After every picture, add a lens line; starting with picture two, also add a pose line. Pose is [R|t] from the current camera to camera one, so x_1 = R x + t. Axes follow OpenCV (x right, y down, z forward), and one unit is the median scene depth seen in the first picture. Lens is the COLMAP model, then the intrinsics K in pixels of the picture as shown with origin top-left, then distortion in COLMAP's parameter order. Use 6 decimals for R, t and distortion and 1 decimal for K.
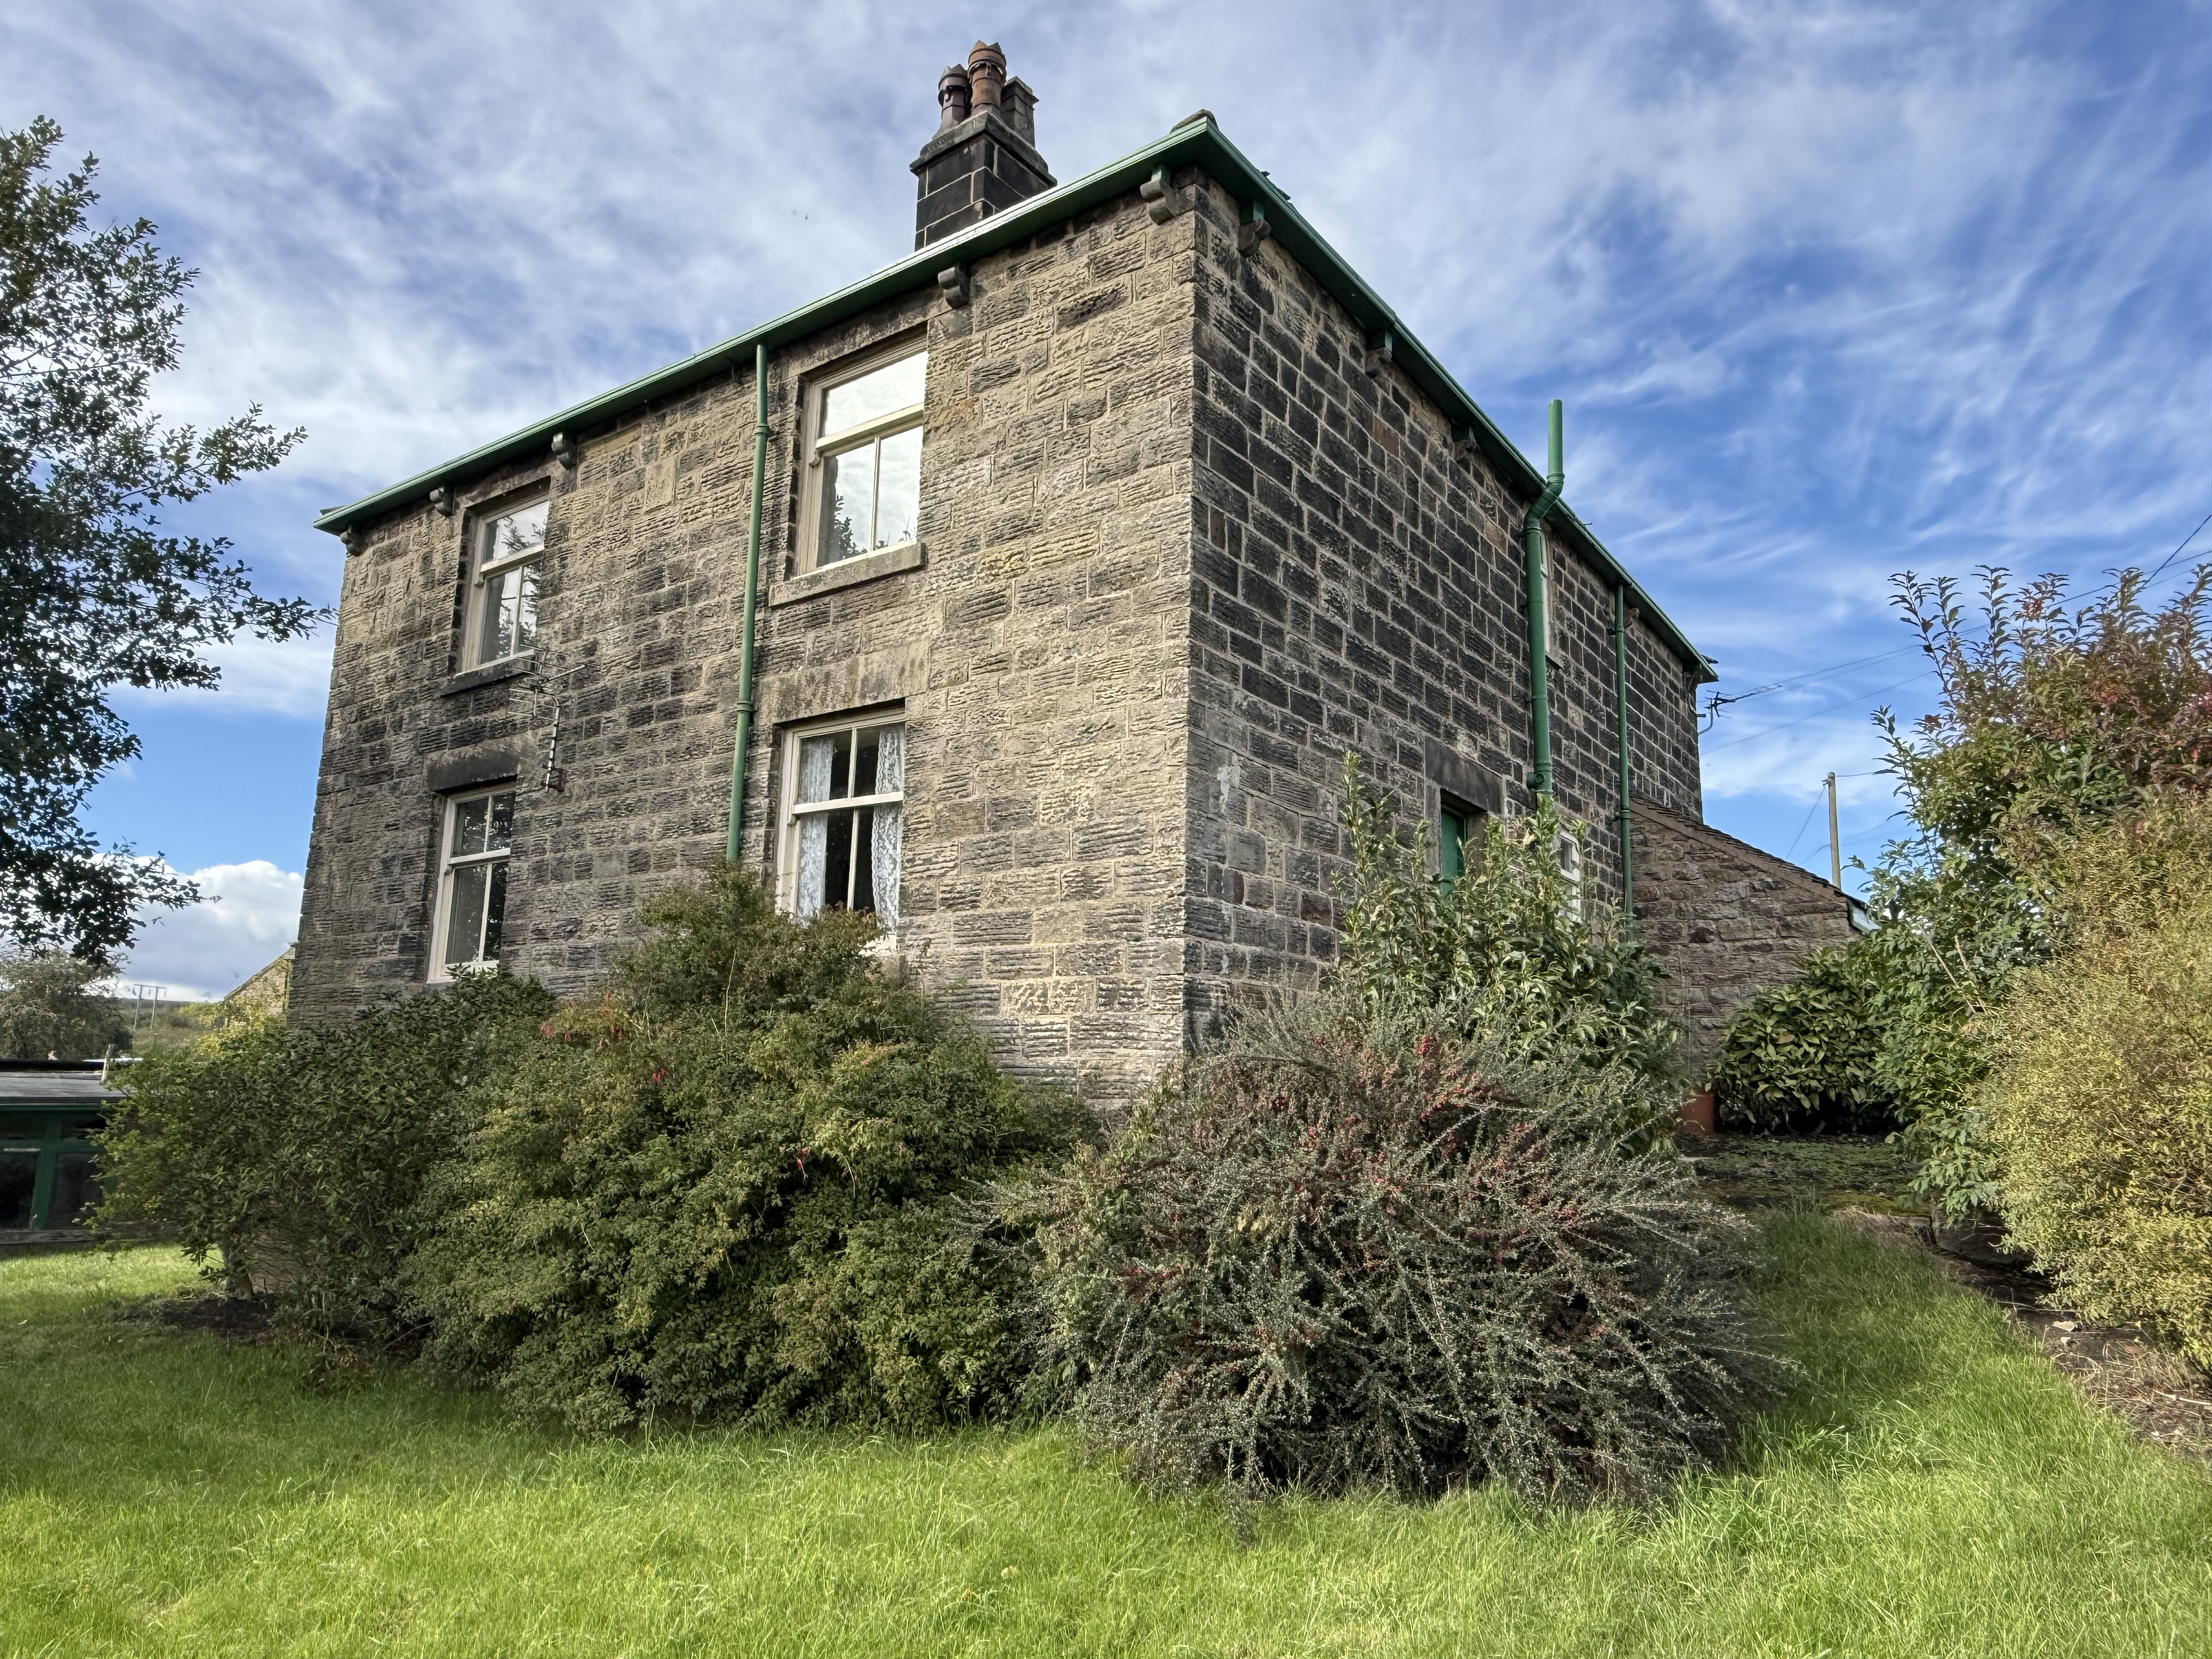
lens RADIAL K [[1417.4, 0, 1112.7], [0, 1417.4, 832.2], [0, 0, 1]] dist [0.004632, -0.000416]
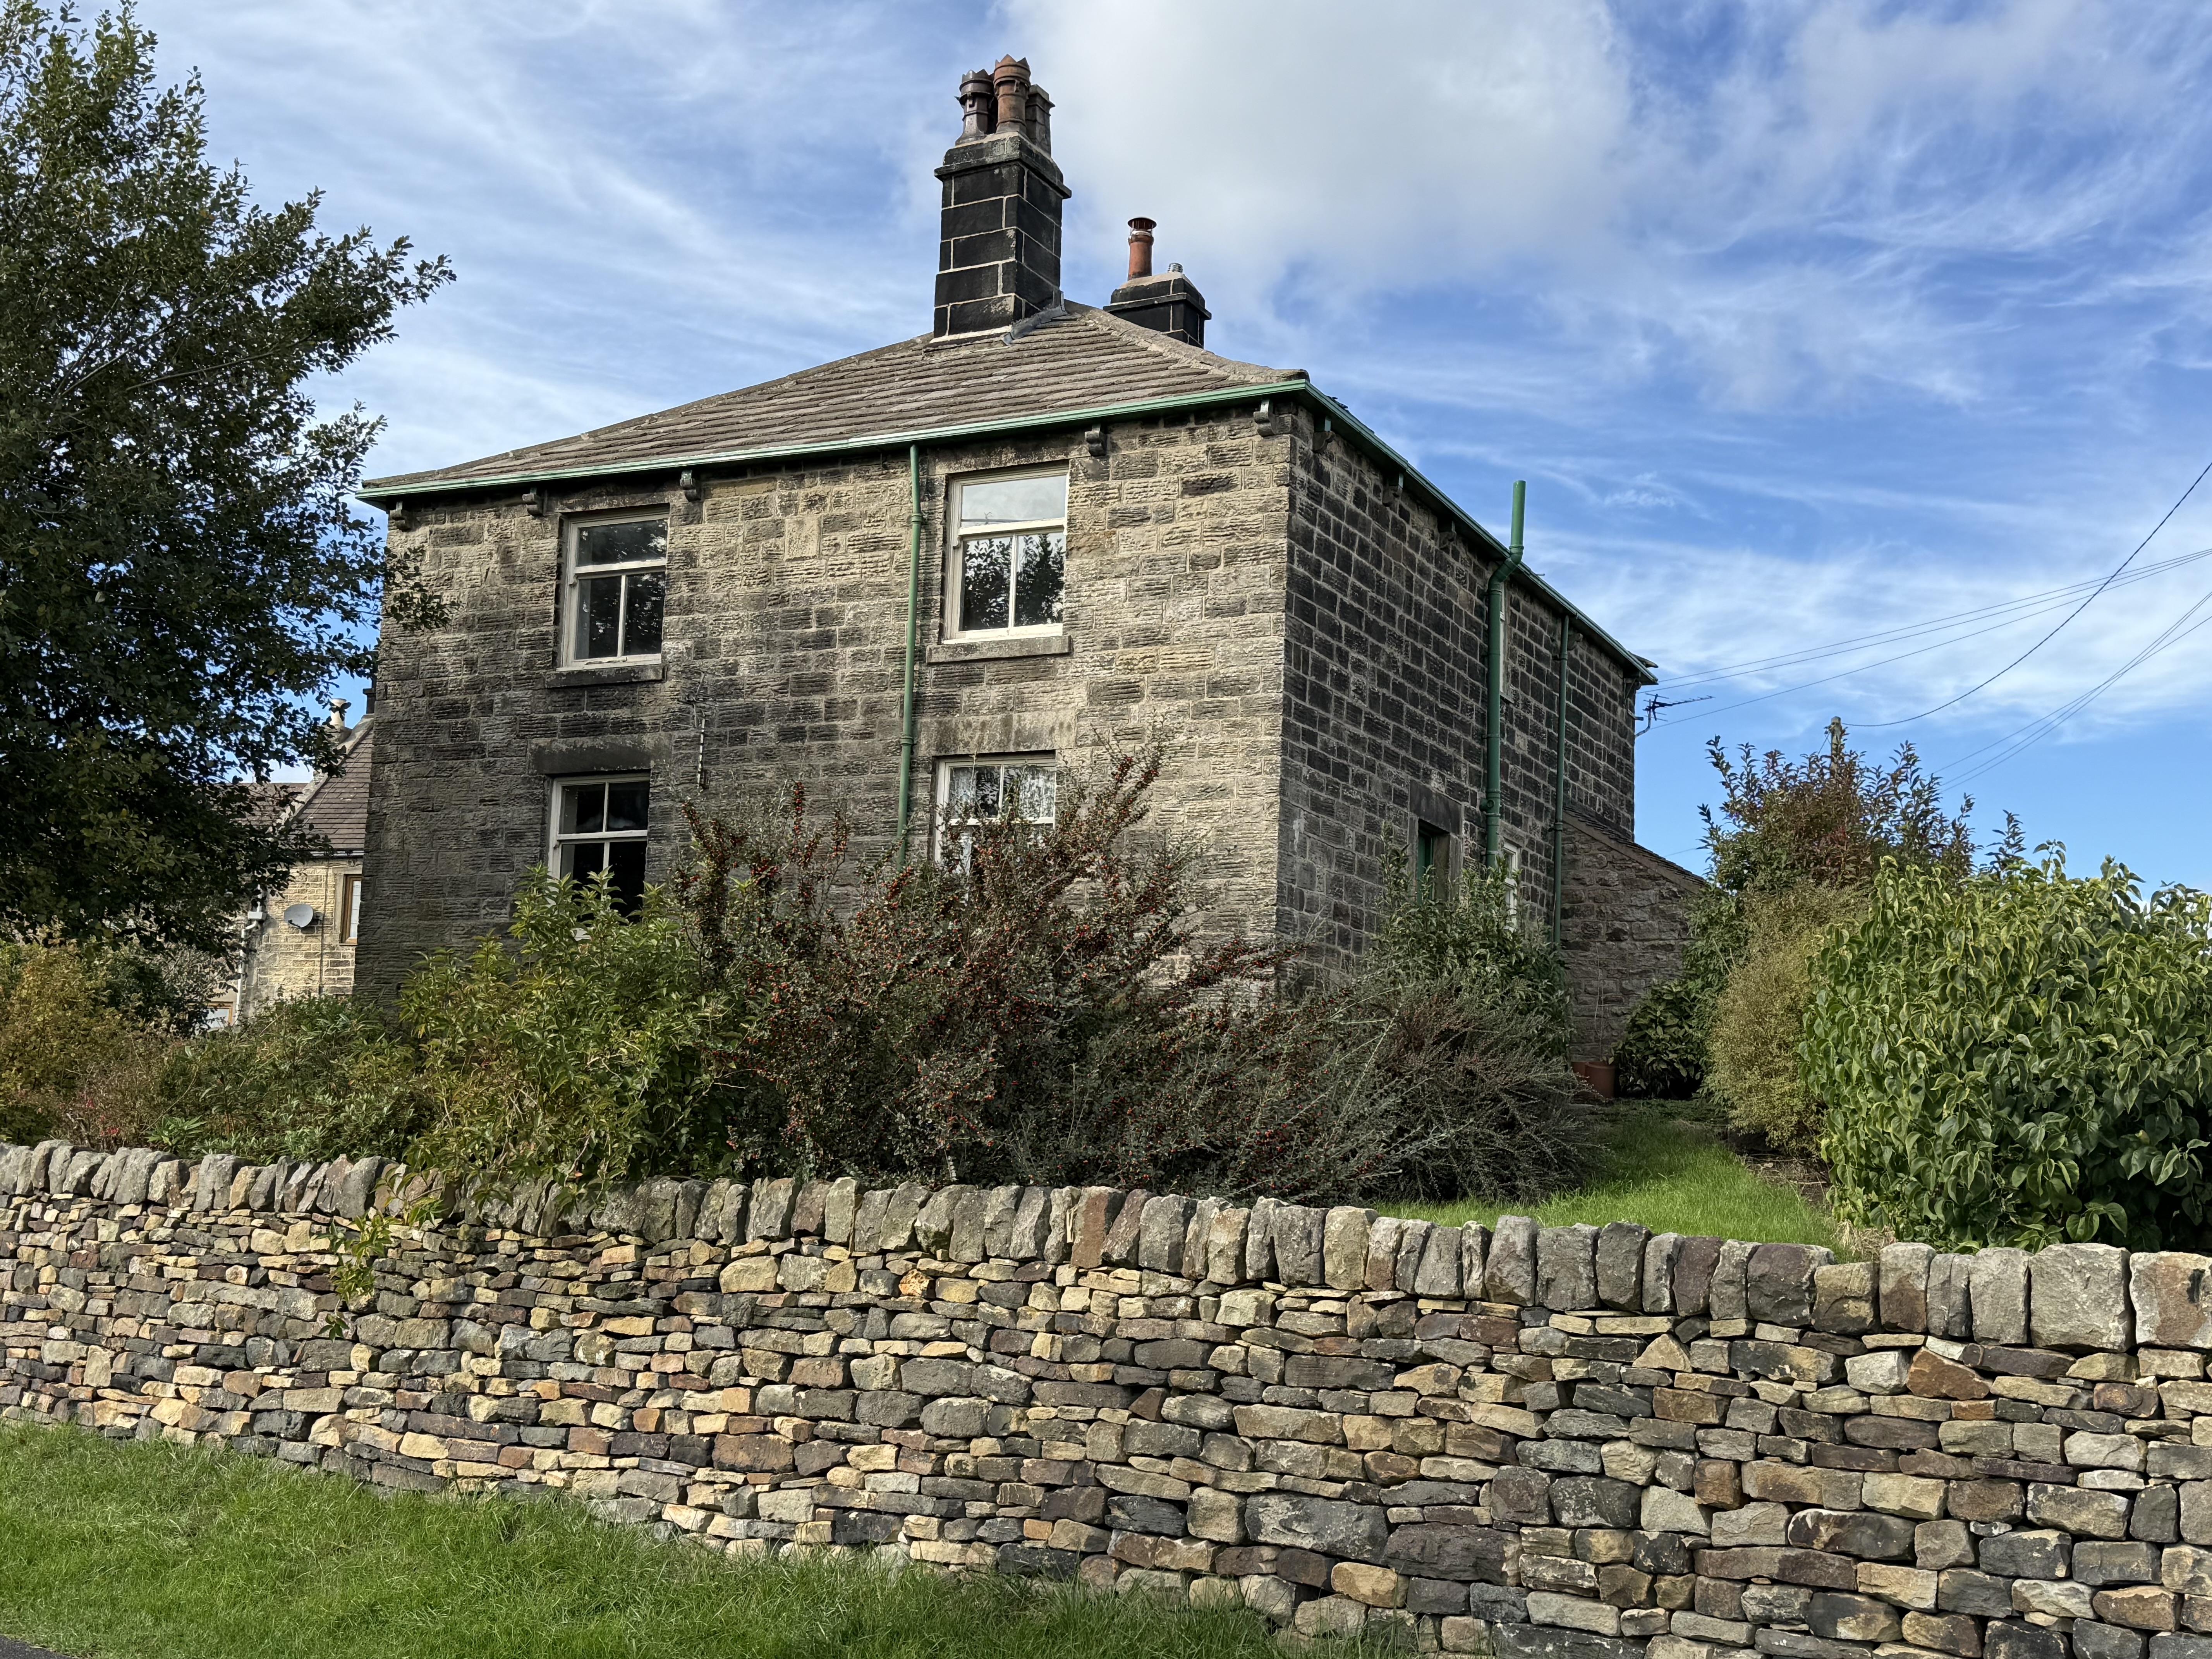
lens RADIAL K [[2562.4, 0, 1102.0], [0, 2562.4, 830.5], [0, 0, 1]] dist [0.136940, 0.000000]
pose [[0.986101, 0.036914, 0.161994, -0.450753], [-0.045300, 0.997801, 0.048381, -0.125053], [-0.159852, -0.055047, 0.985605, -1.317579]]
